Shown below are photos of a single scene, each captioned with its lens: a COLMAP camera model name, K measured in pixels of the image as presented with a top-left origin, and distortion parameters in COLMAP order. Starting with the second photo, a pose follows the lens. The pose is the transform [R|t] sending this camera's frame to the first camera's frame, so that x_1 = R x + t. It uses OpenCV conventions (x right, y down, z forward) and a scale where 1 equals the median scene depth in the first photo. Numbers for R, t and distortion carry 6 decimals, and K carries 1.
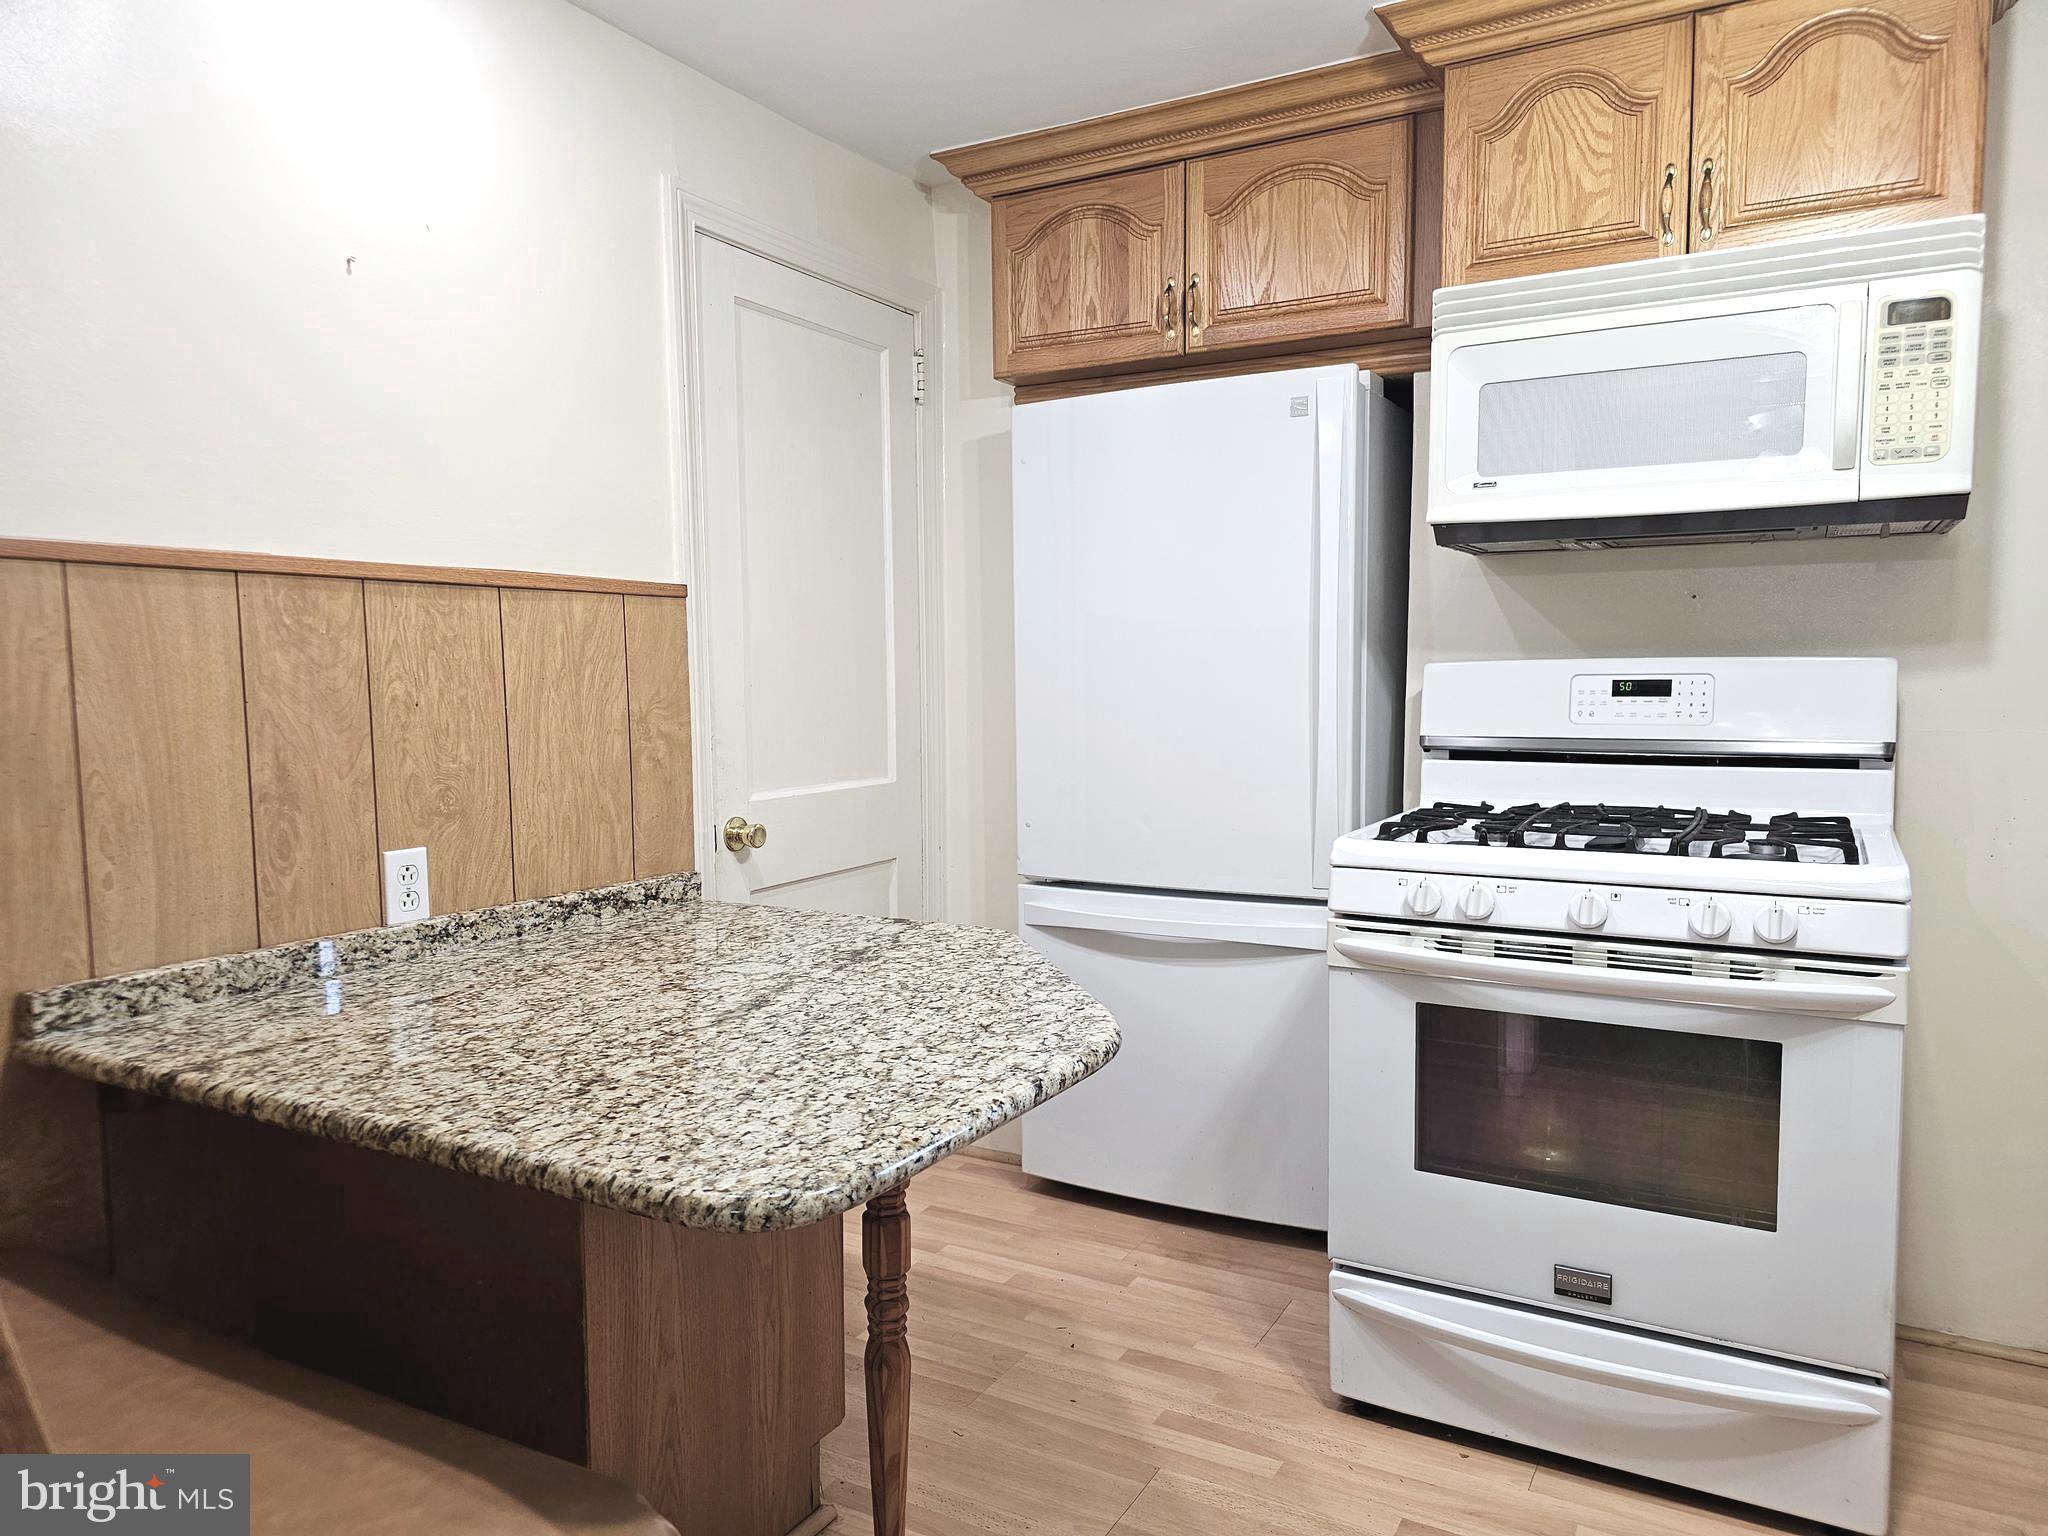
lens RADIAL K [[1366.1, 0, 1044.6], [0, 1366.1, 779.2], [0, 0, 1]] dist [0.063705, -0.056835]
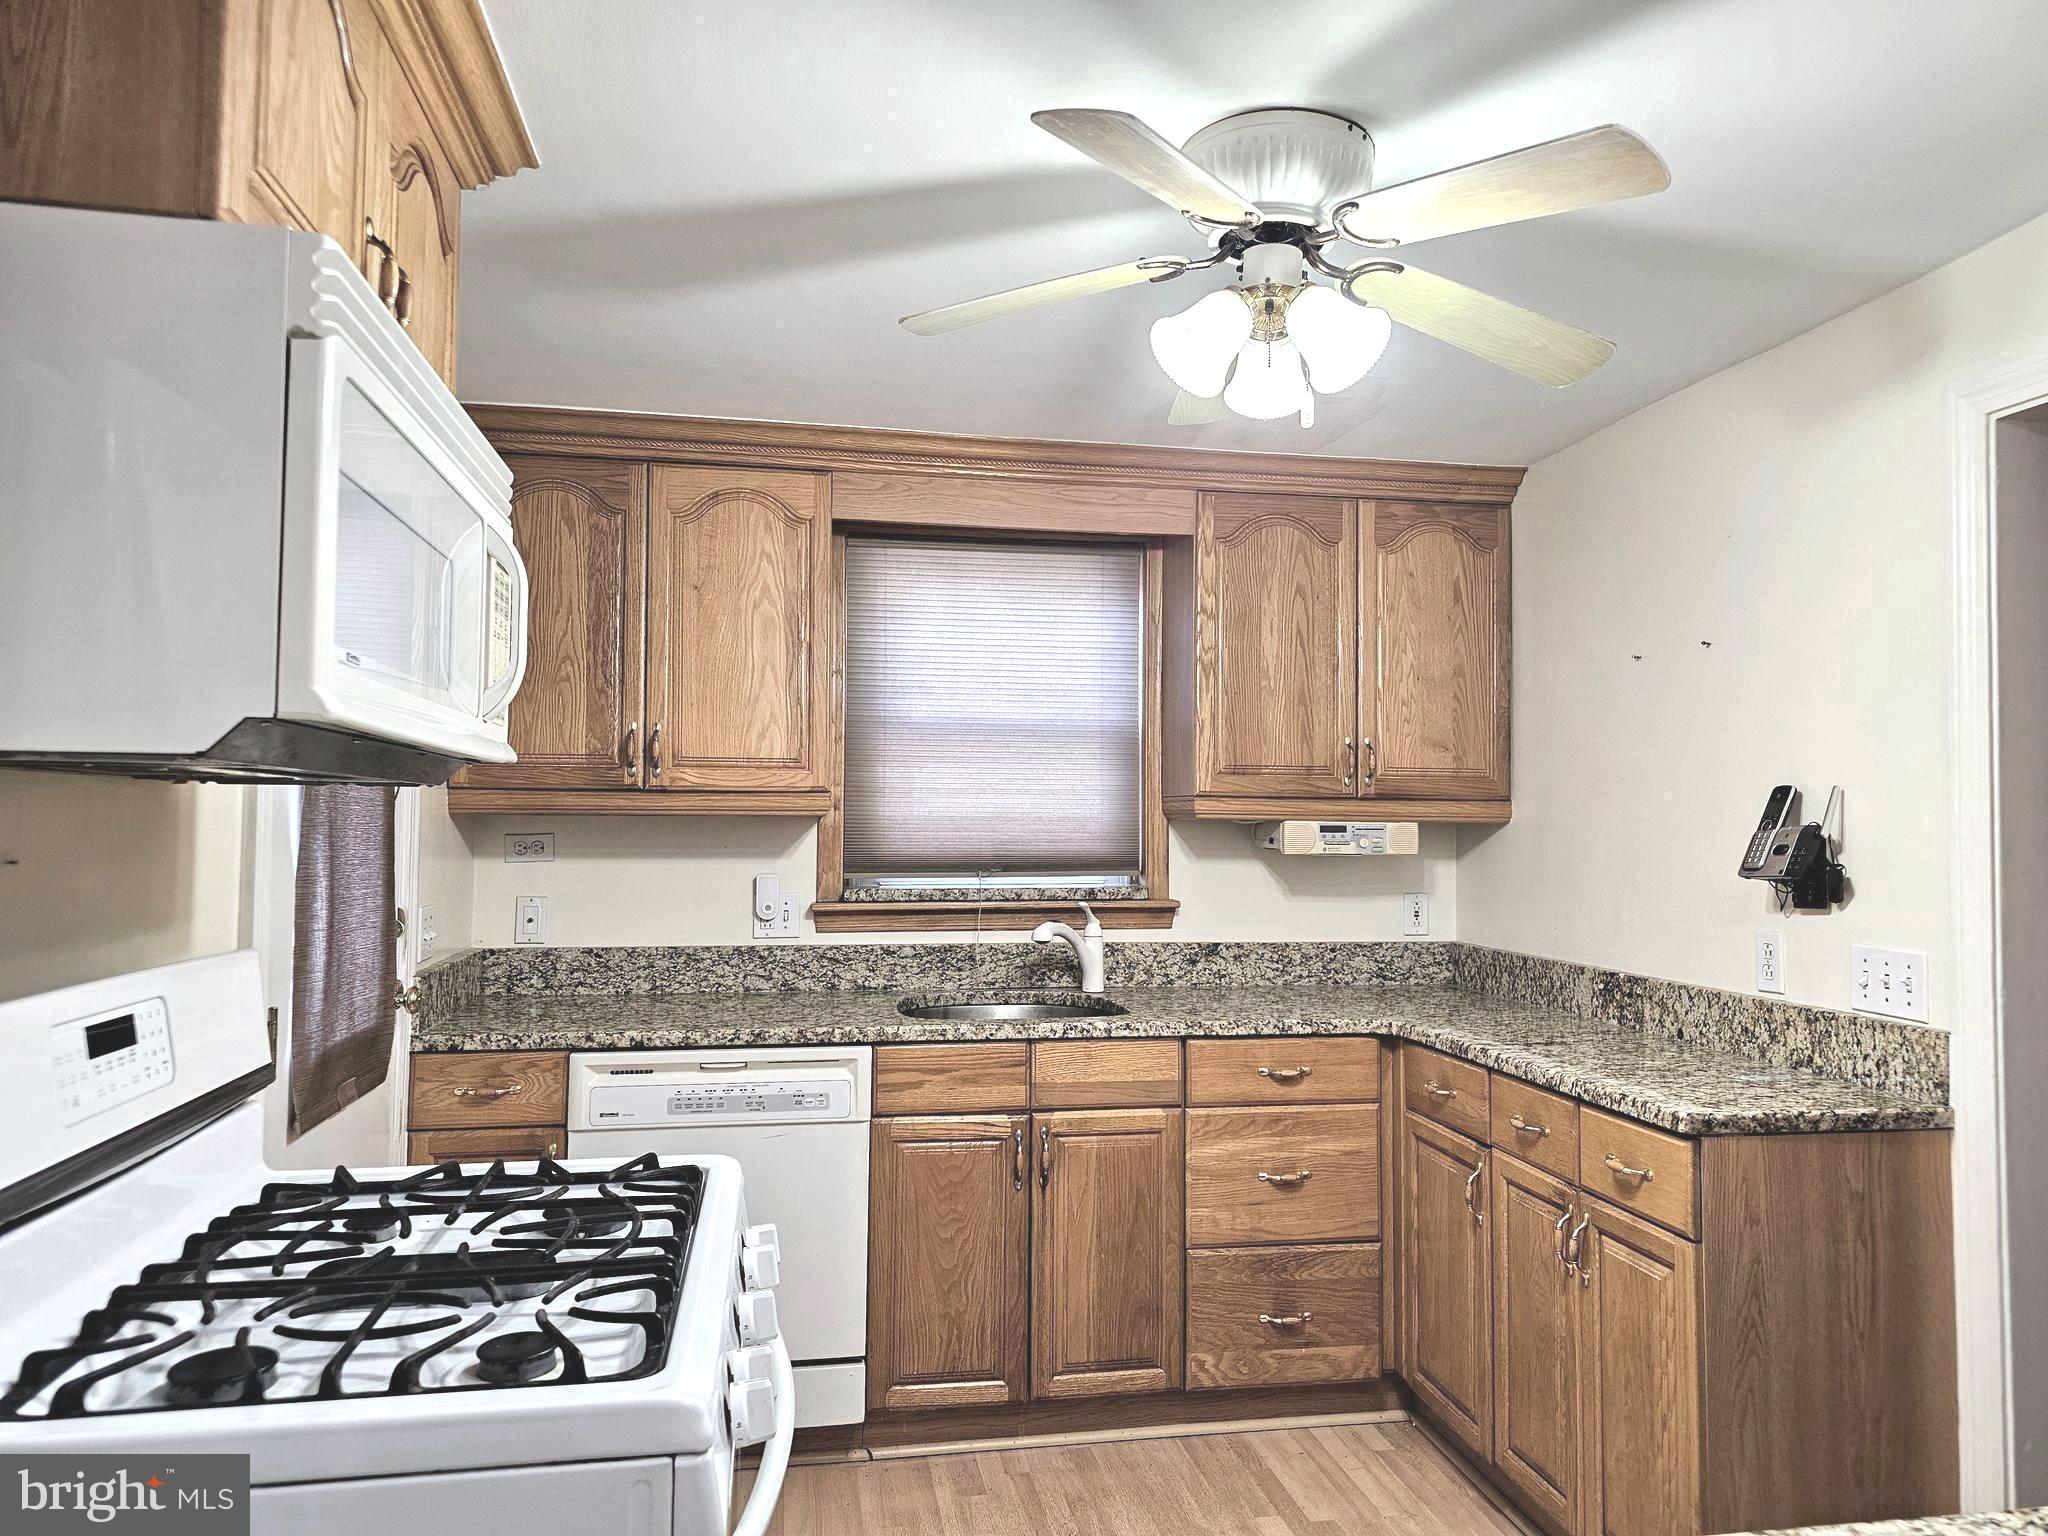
lens RADIAL K [[1366.1, 0, 1032.0], [0, 1366.1, 763.9], [0, 0, 1]] dist [0.063705, -0.056835]
pose [[-0.633187, 0.037749, 0.773078, -0.253321], [0.063520, 0.997975, 0.003295, -0.175893], [-0.771388, 0.051192, -0.634303, 1.238476]]
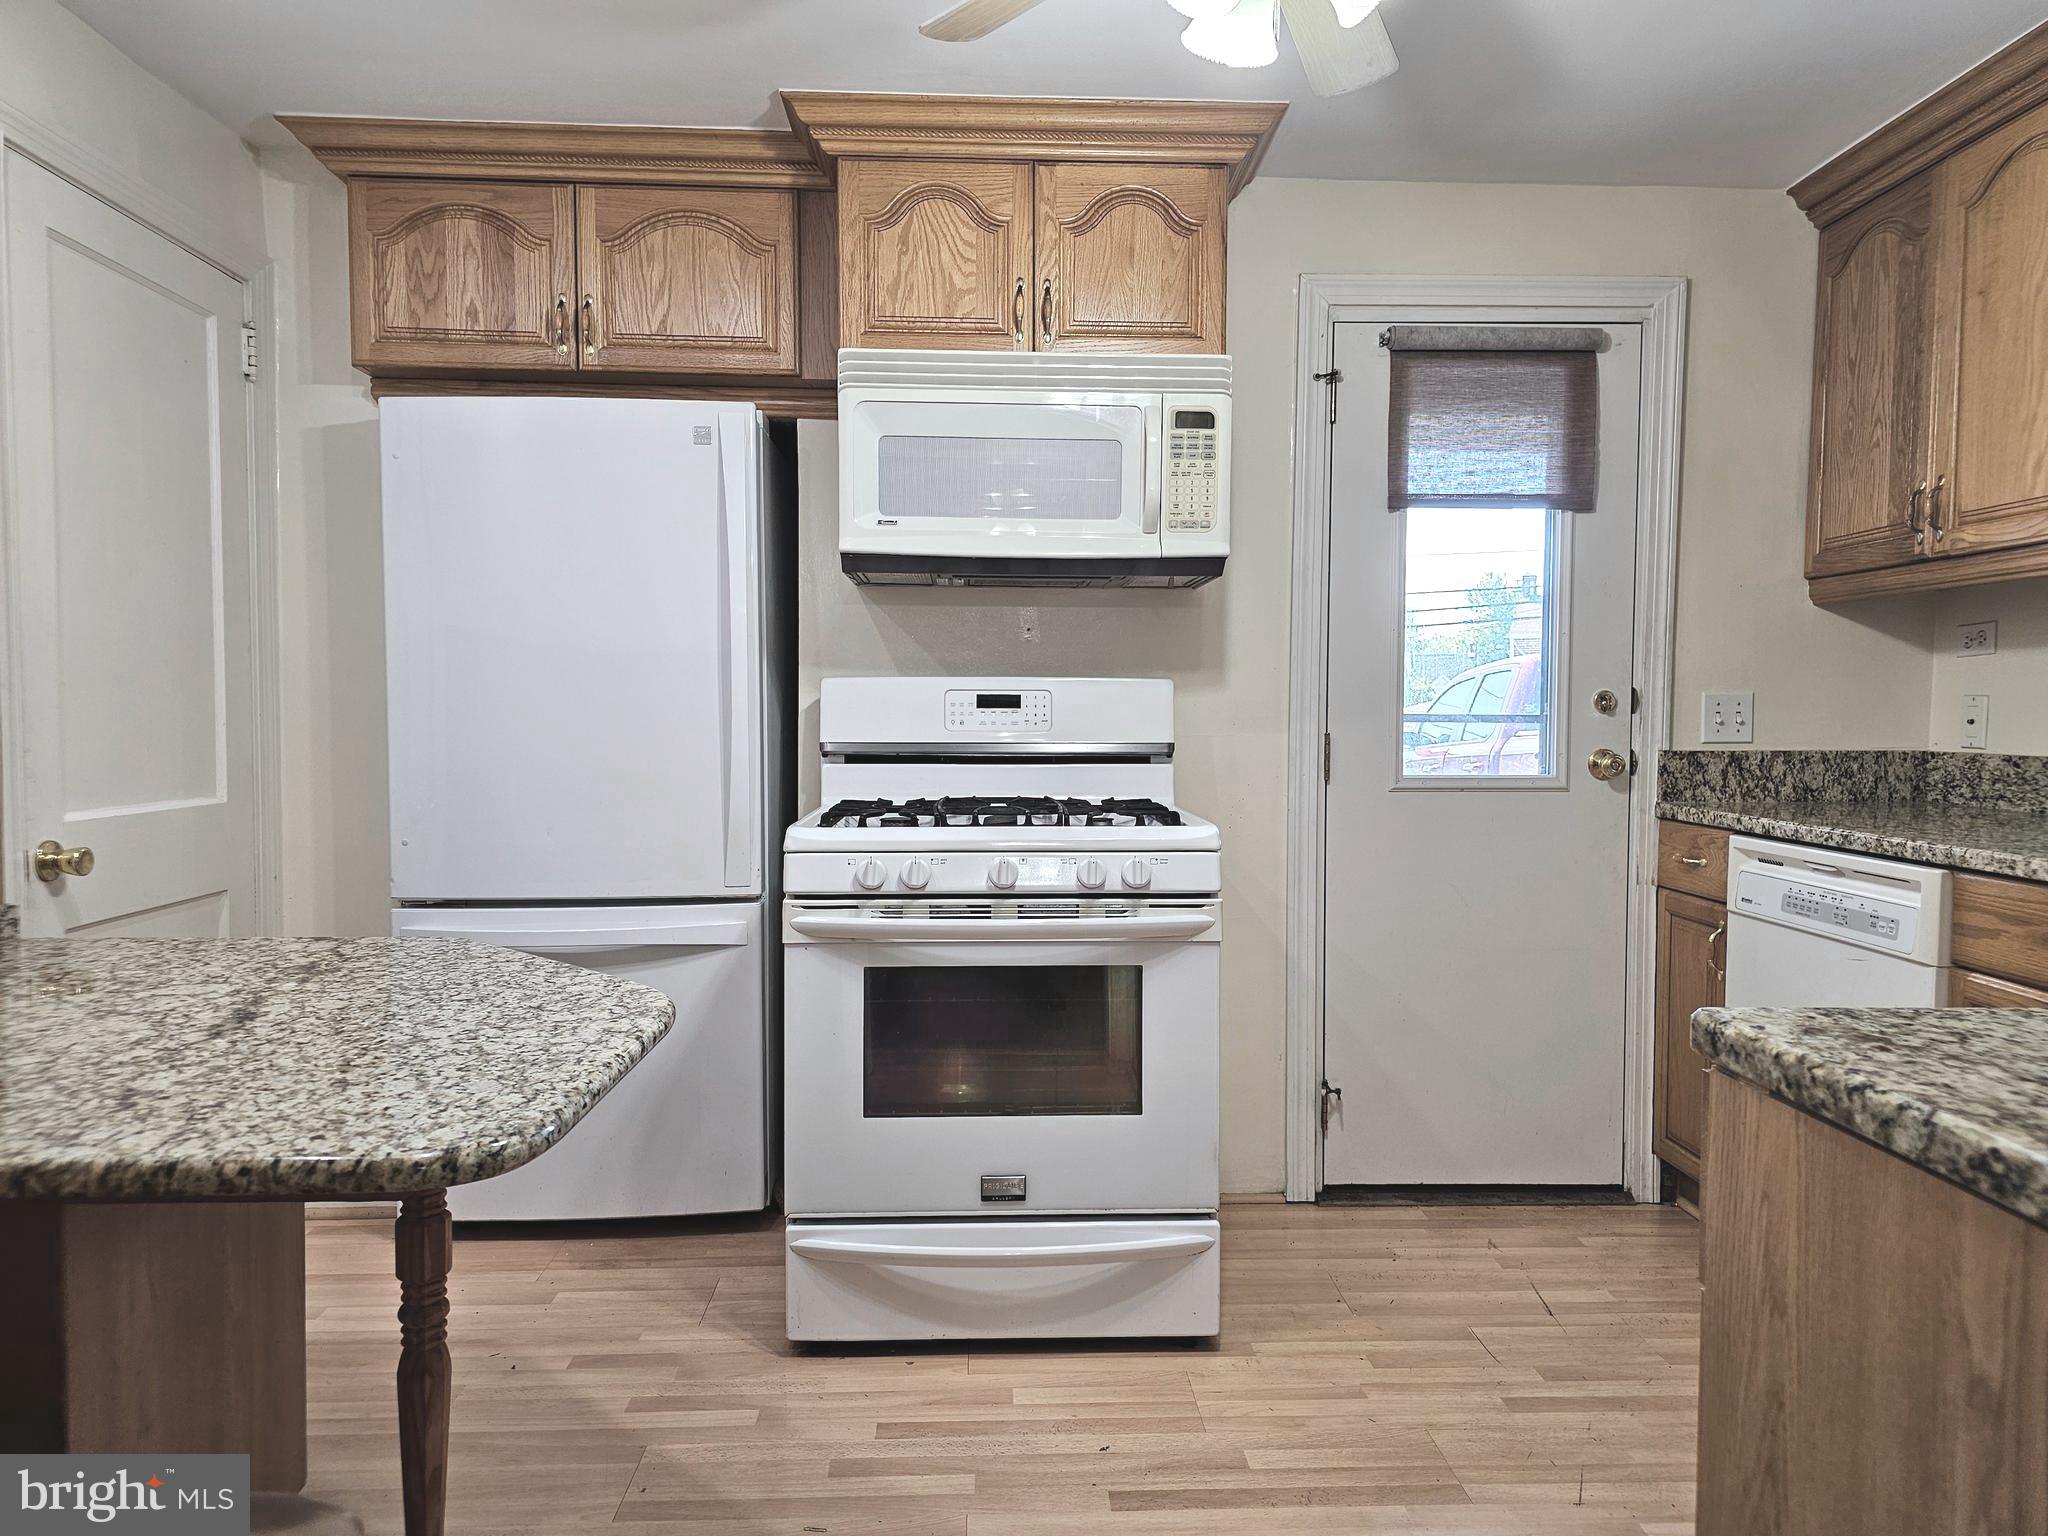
lens RADIAL K [[1366.1, 0, 1026.4], [0, 1366.1, 773.4], [0, 0, 1]] dist [0.063705, -0.056835]
pose [[0.854554, -0.012211, 0.519219, -0.199476], [0.032230, 0.999044, -0.029551, 0.039571], [-0.518362, 0.041987, 0.854130, -0.041745]]
